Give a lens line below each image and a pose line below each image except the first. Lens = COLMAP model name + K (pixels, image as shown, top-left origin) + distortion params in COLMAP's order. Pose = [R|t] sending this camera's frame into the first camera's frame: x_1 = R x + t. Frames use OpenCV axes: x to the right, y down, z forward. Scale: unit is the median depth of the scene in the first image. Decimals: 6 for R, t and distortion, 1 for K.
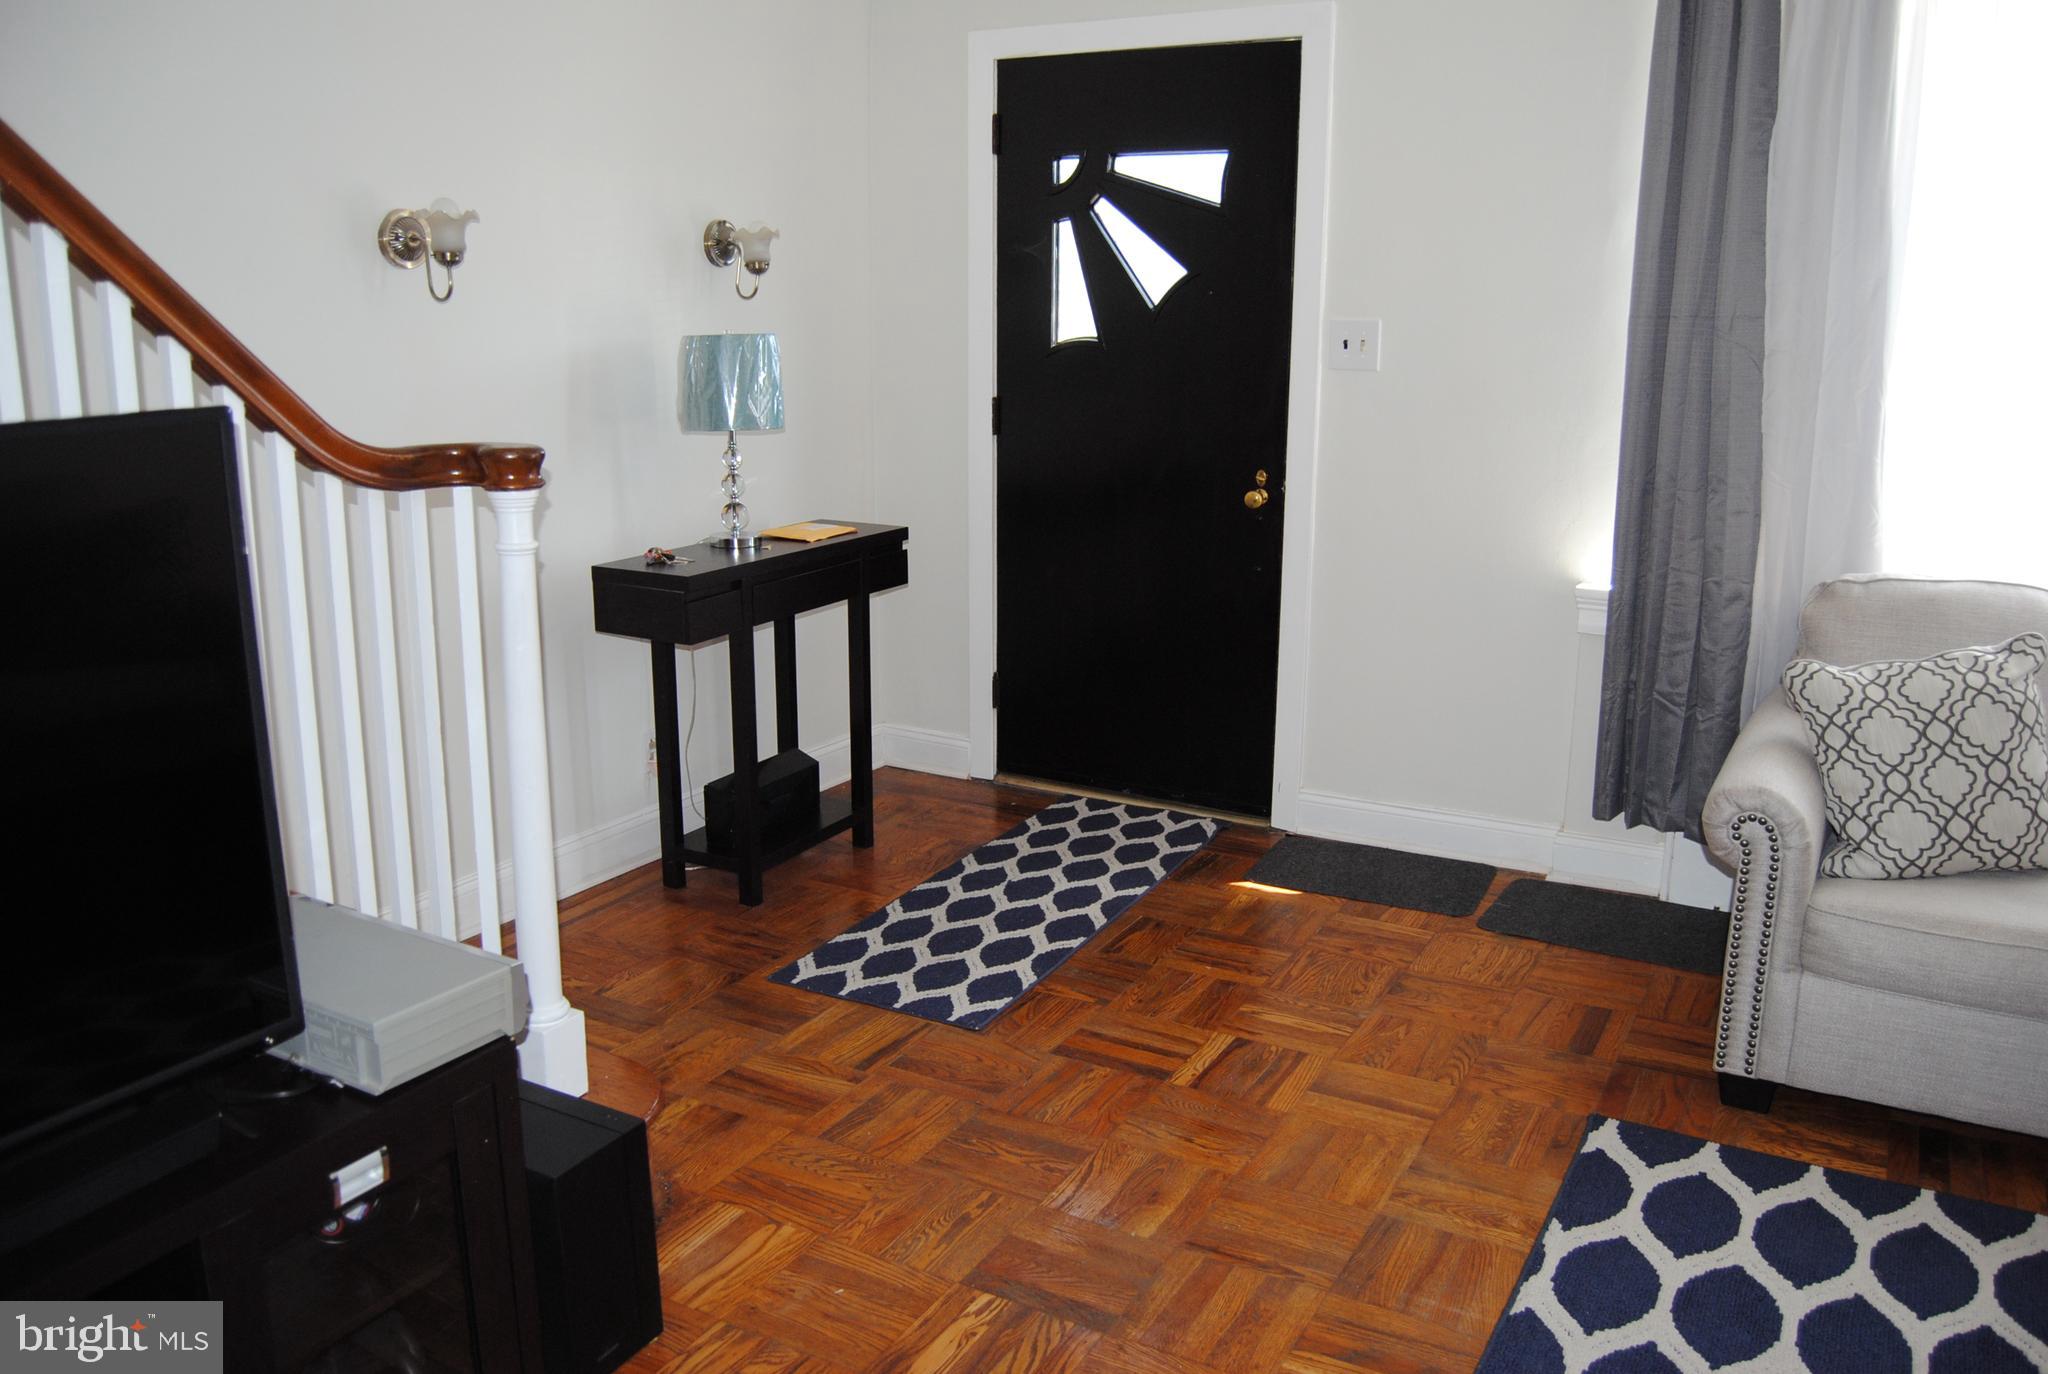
lens RADIAL K [[1609.3, 0, 1030.4], [0, 1609.3, 676.9], [0, 0, 1]] dist [-0.097884, 0.042671]
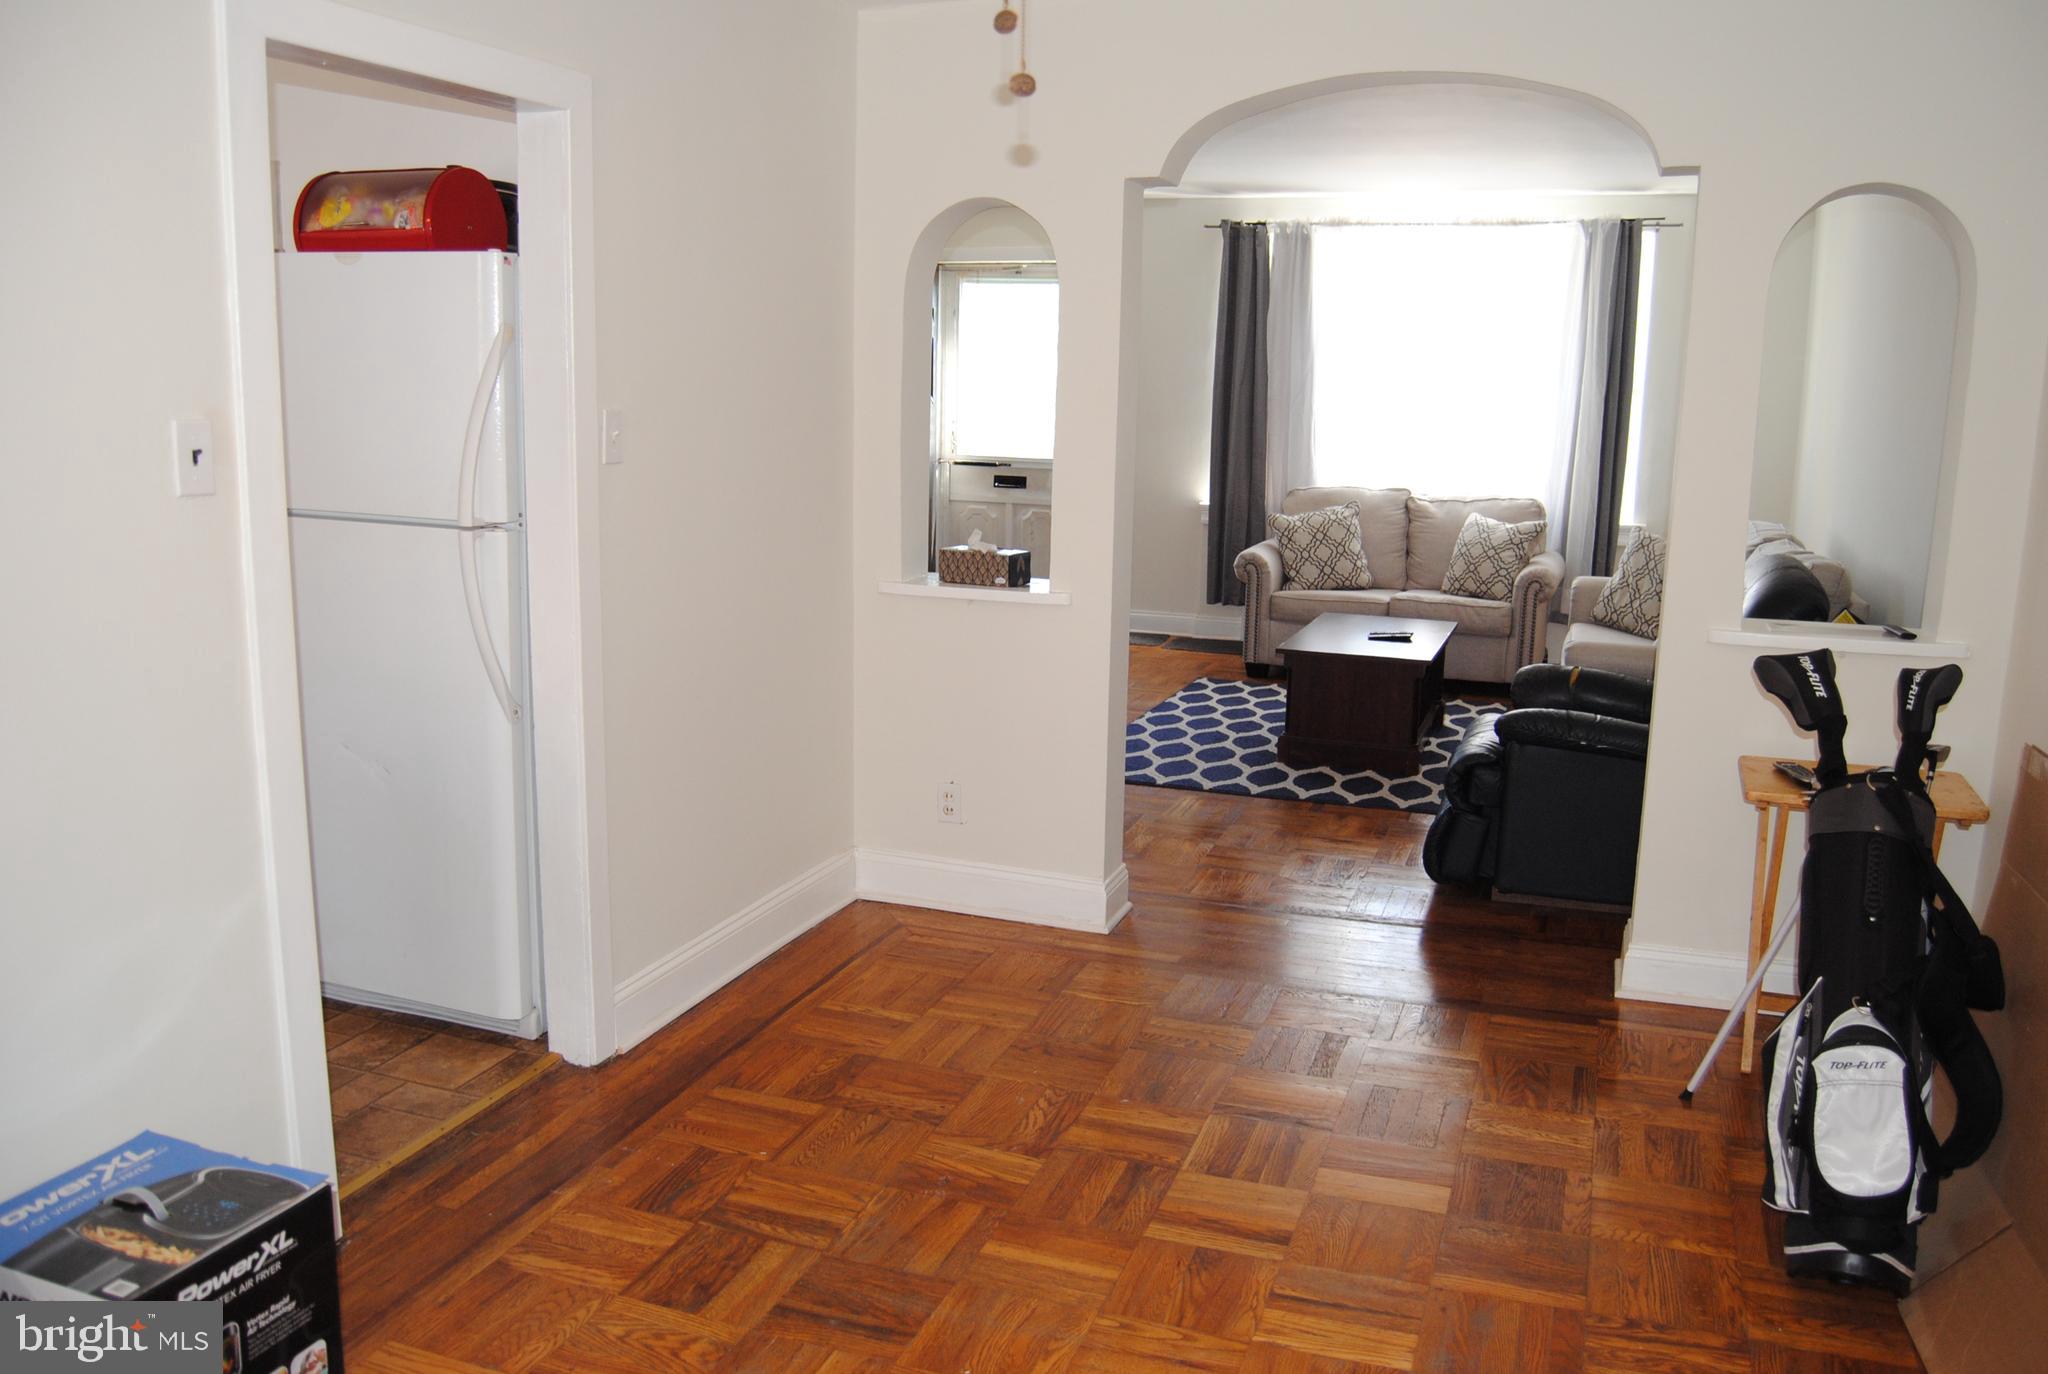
lens RADIAL K [[1609.3, 0, 1030.4], [0, 1609.3, 676.9], [0, 0, 1]] dist [-0.097884, 0.042671]
pose [[0.986426, -0.015618, 0.163462, -0.365708], [0.023628, 0.998607, -0.047176, 0.391344], [-0.162497, 0.050398, 0.985421, -1.614191]]
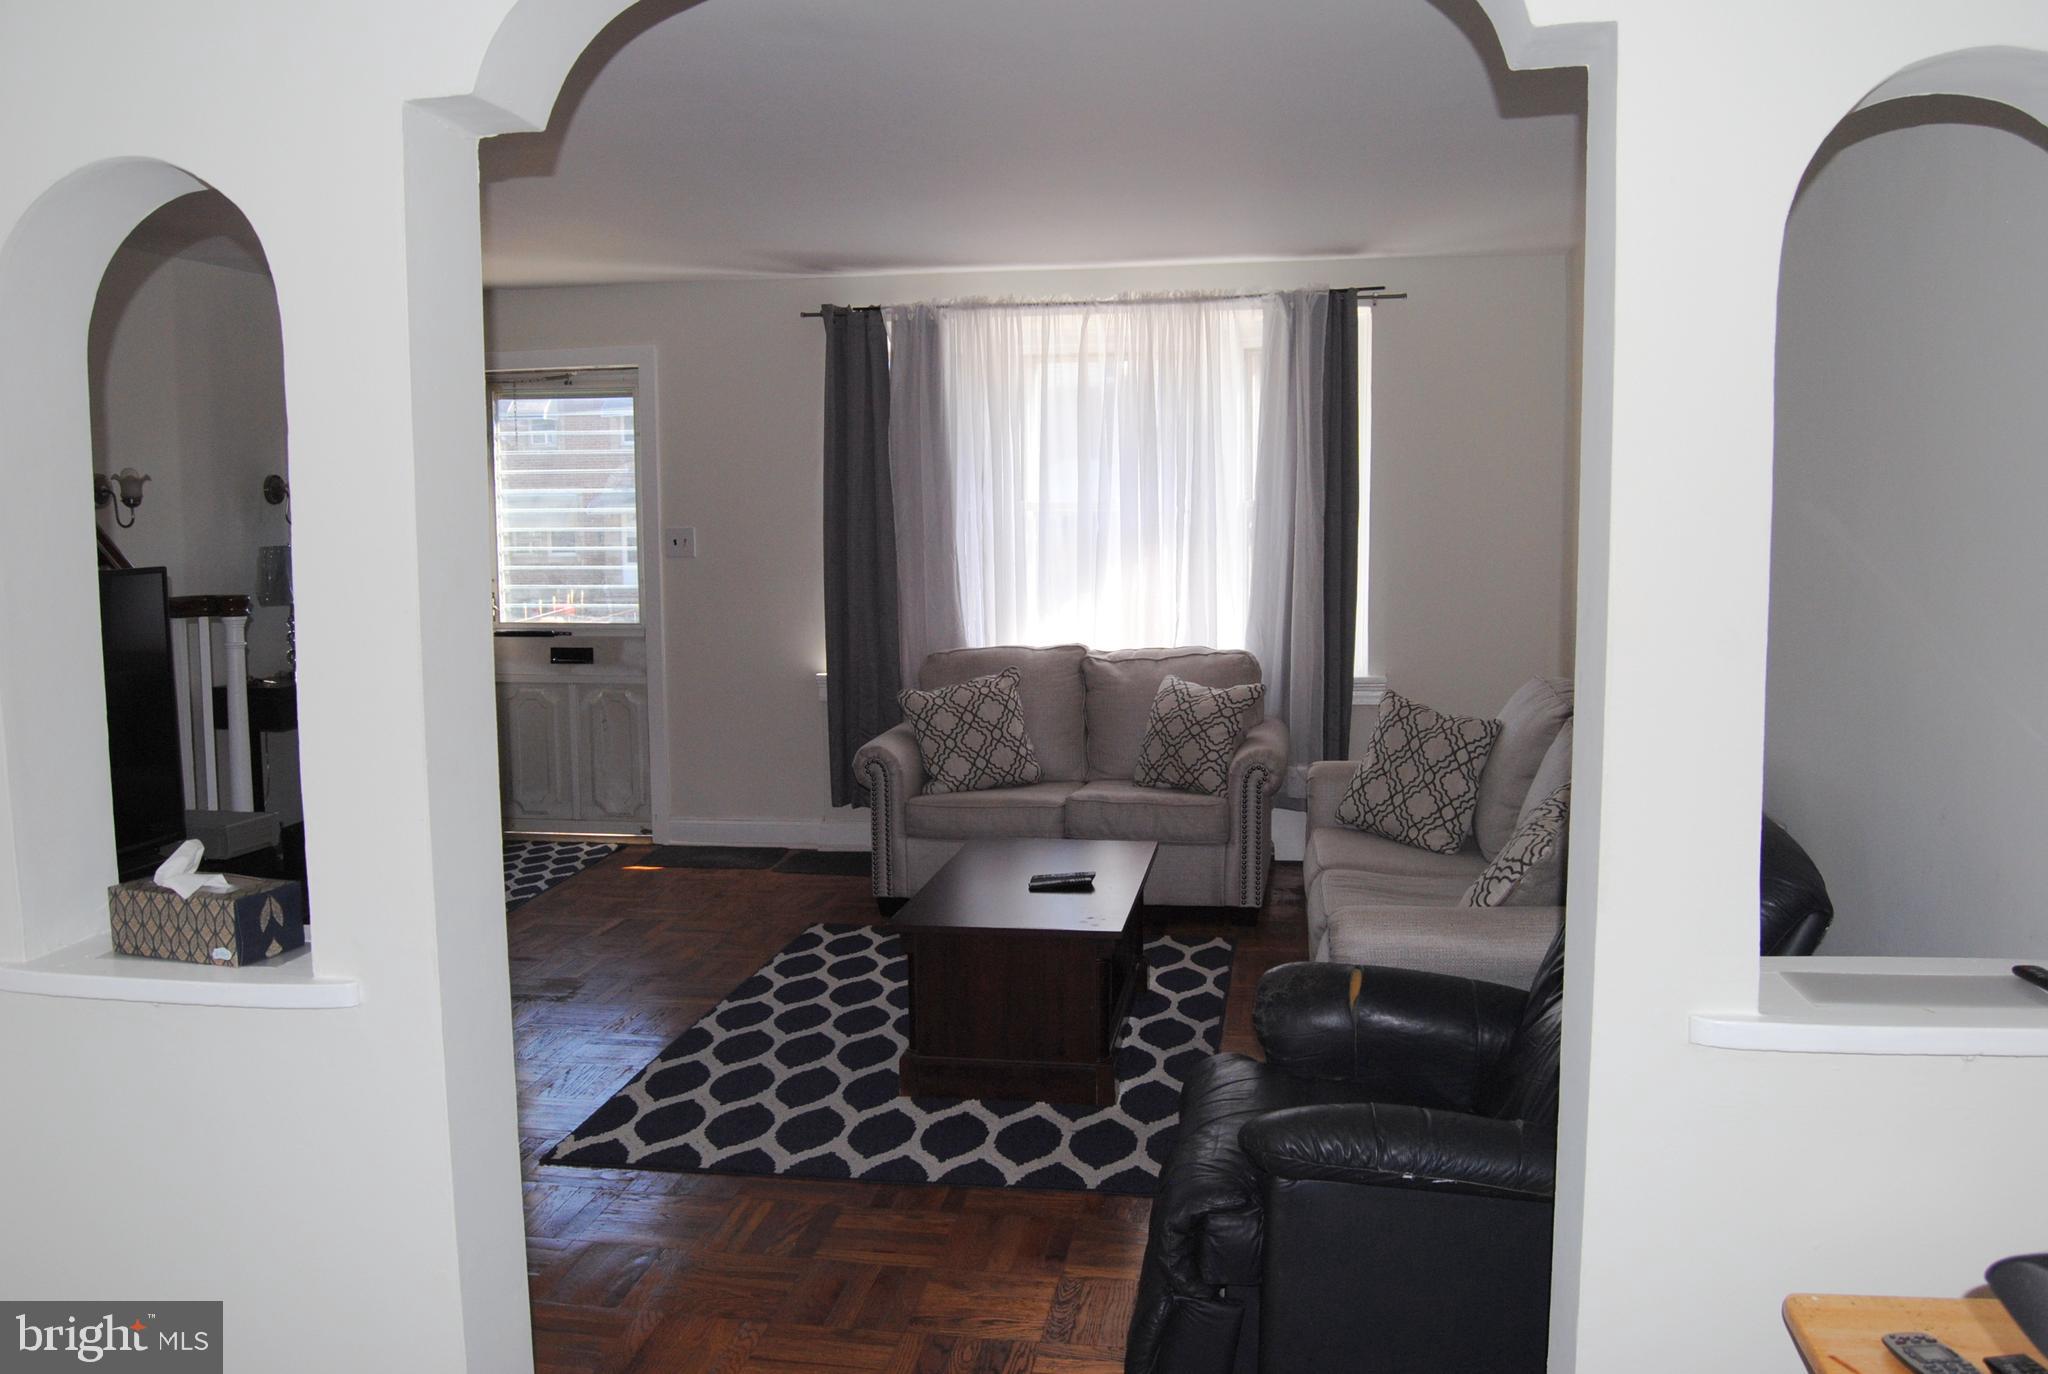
lens RADIAL K [[1609.3, 0, 1030.4], [0, 1609.3, 676.9], [0, 0, 1]] dist [-0.097884, 0.042671]
pose [[0.938036, -0.050089, 0.342898, -0.050345], [0.095337, 0.988617, -0.116393, 0.228319], [-0.333164, 0.141871, 0.932134, -0.944338]]
